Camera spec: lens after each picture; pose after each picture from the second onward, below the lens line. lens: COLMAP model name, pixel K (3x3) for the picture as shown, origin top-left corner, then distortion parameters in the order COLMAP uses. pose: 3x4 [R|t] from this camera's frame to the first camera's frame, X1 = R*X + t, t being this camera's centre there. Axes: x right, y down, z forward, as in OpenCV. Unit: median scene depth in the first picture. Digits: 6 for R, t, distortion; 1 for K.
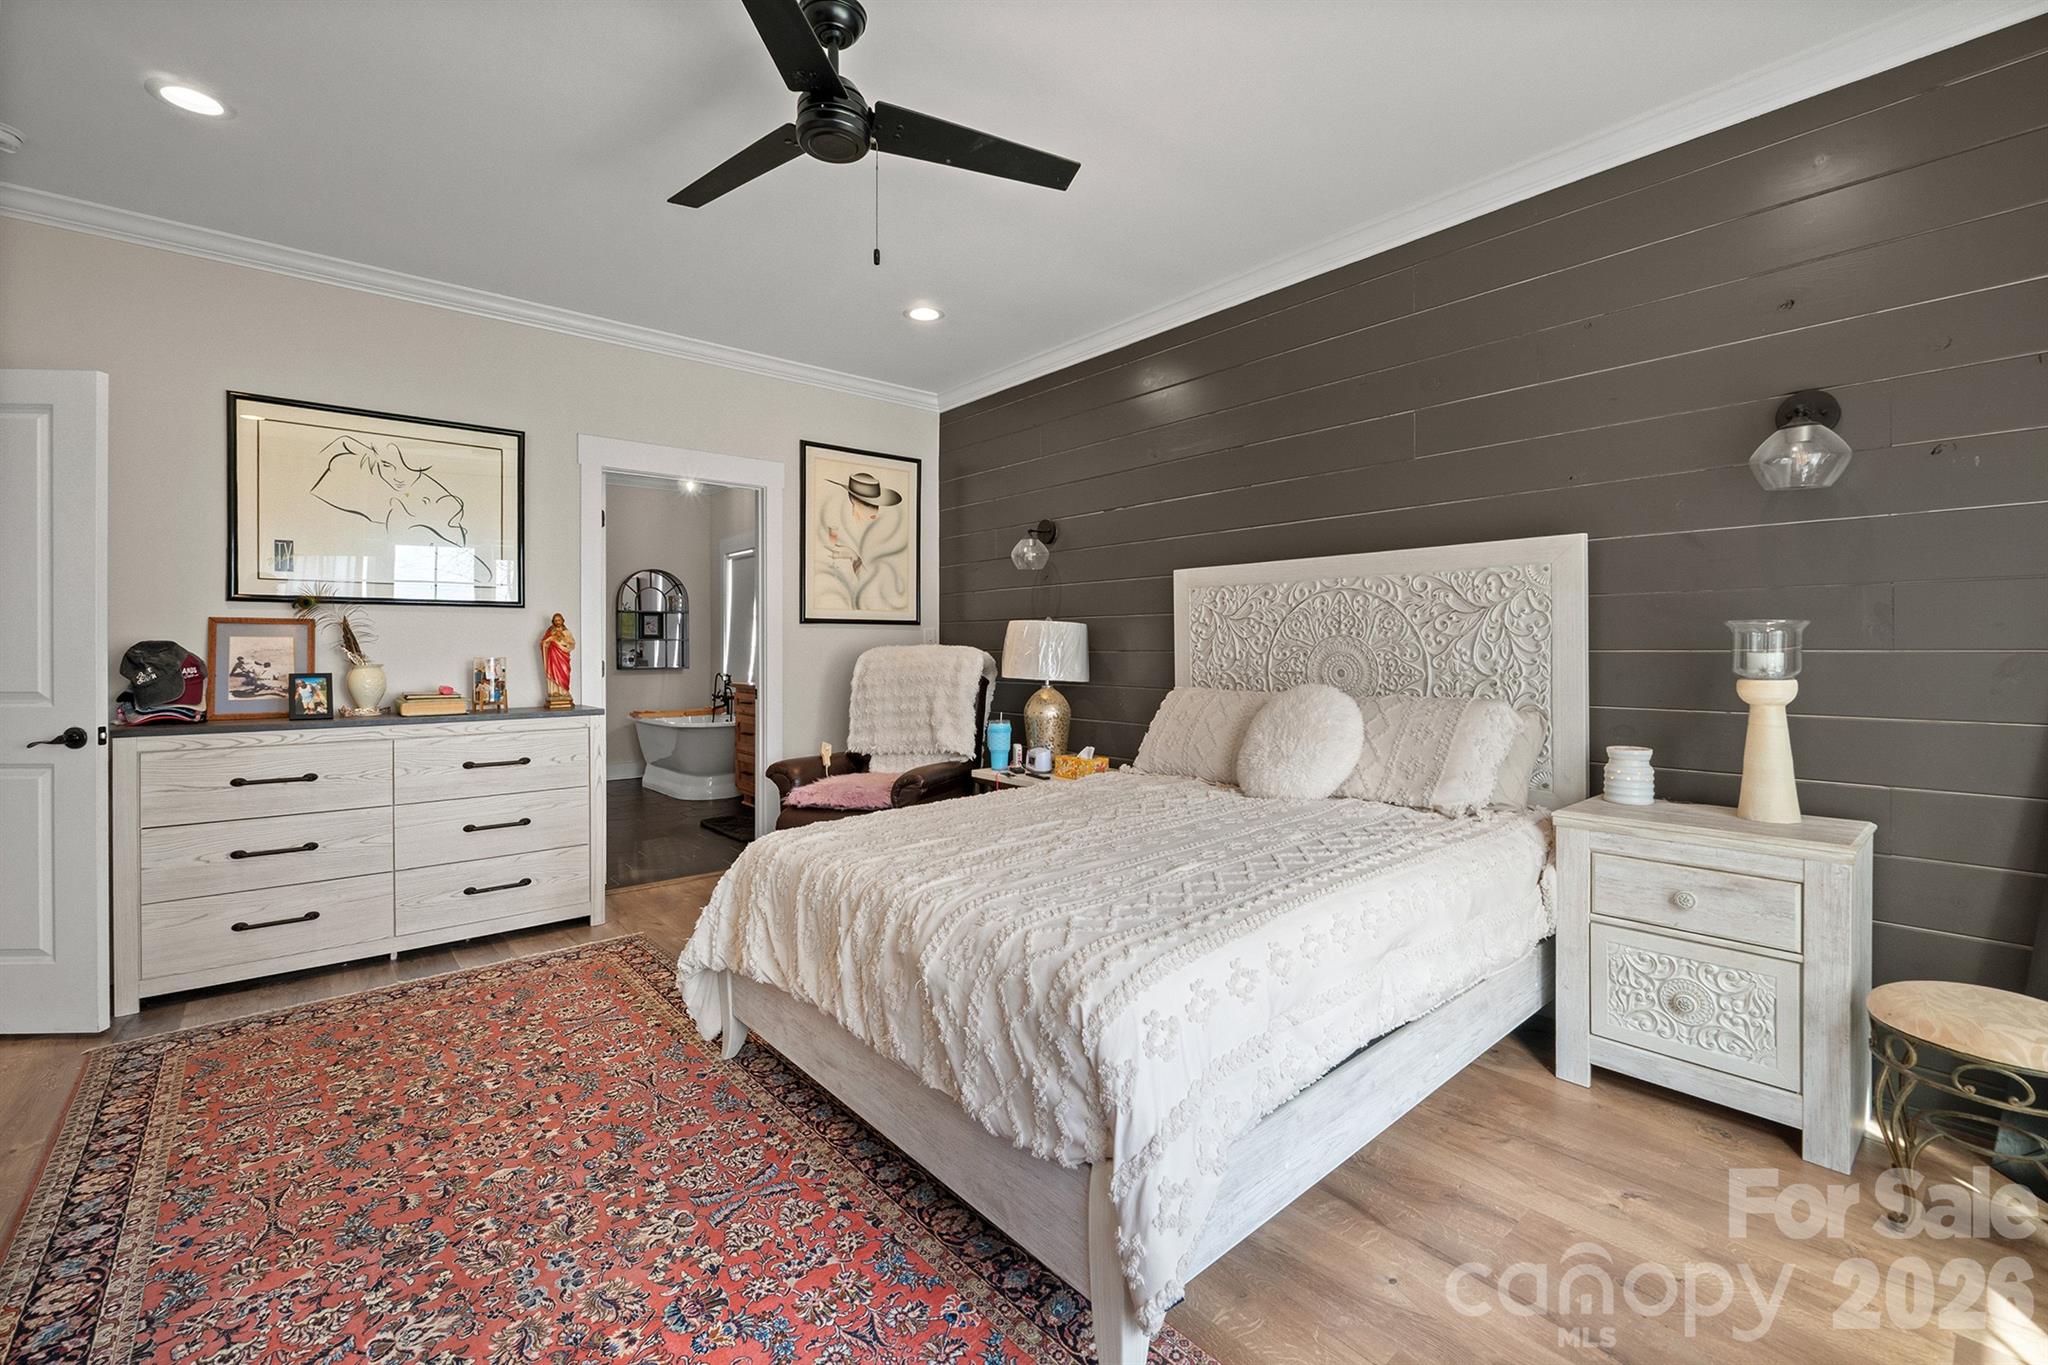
lens RADIAL K [[865.9, 0, 1022.8], [0, 865.9, 664.4], [0, 0, 1]] dist [-0.007662, 0.001271]
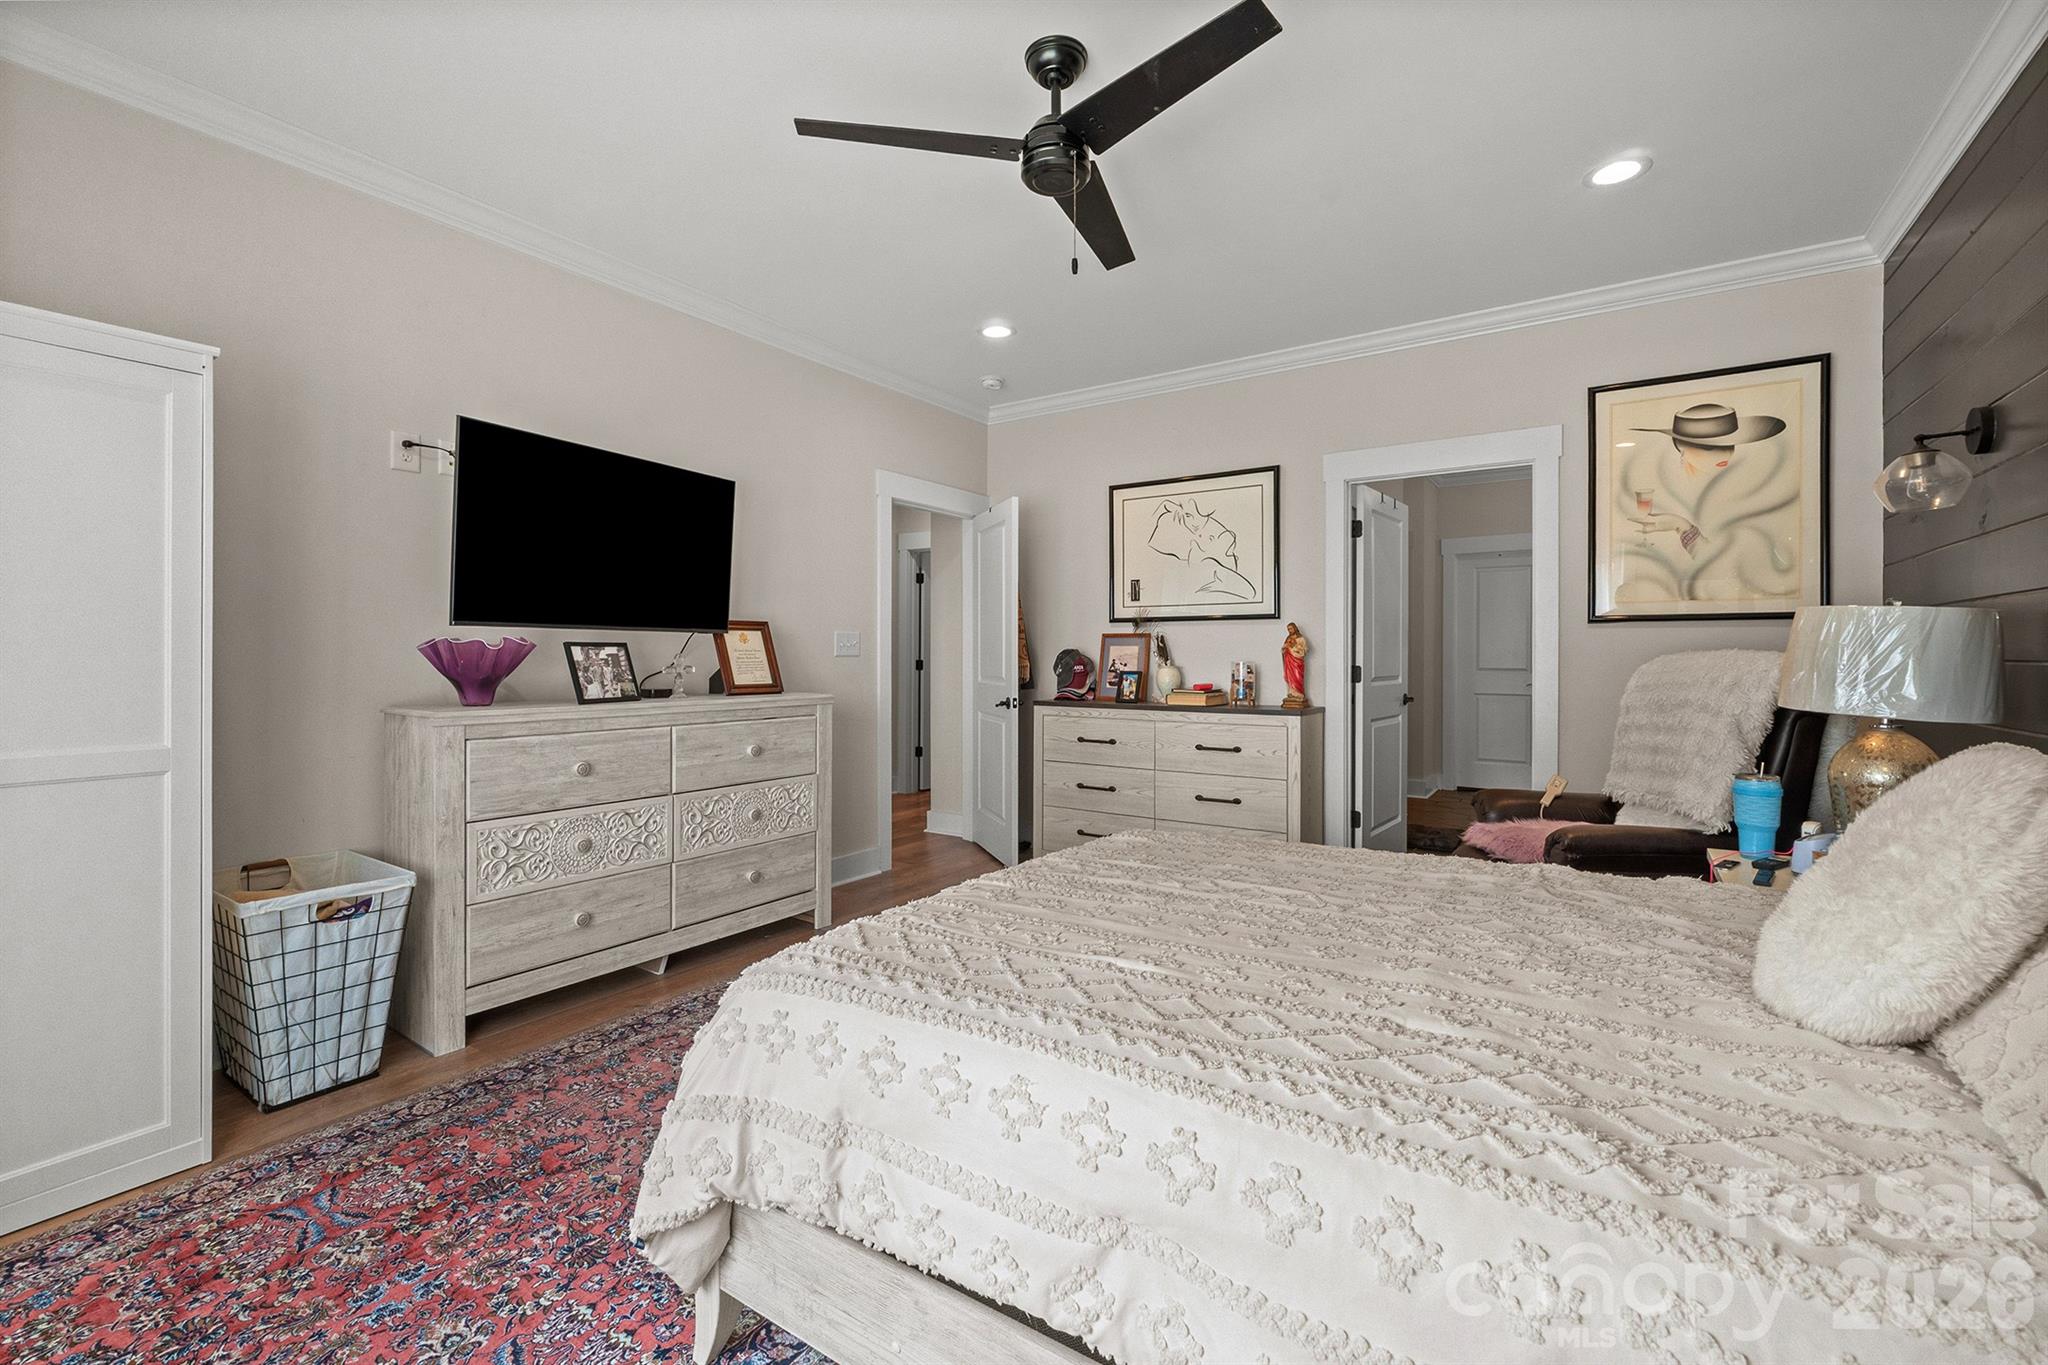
lens RADIAL K [[865.9, 0, 1022.3], [0, 865.9, 662.9], [0, 0, 1]] dist [-0.007662, 0.001271]
pose [[0.263566, 0.011024, -0.964578, 0.443833], [-0.019472, 0.999792, 0.006106, -0.007385], [0.964445, 0.017173, 0.263726, 0.372388]]
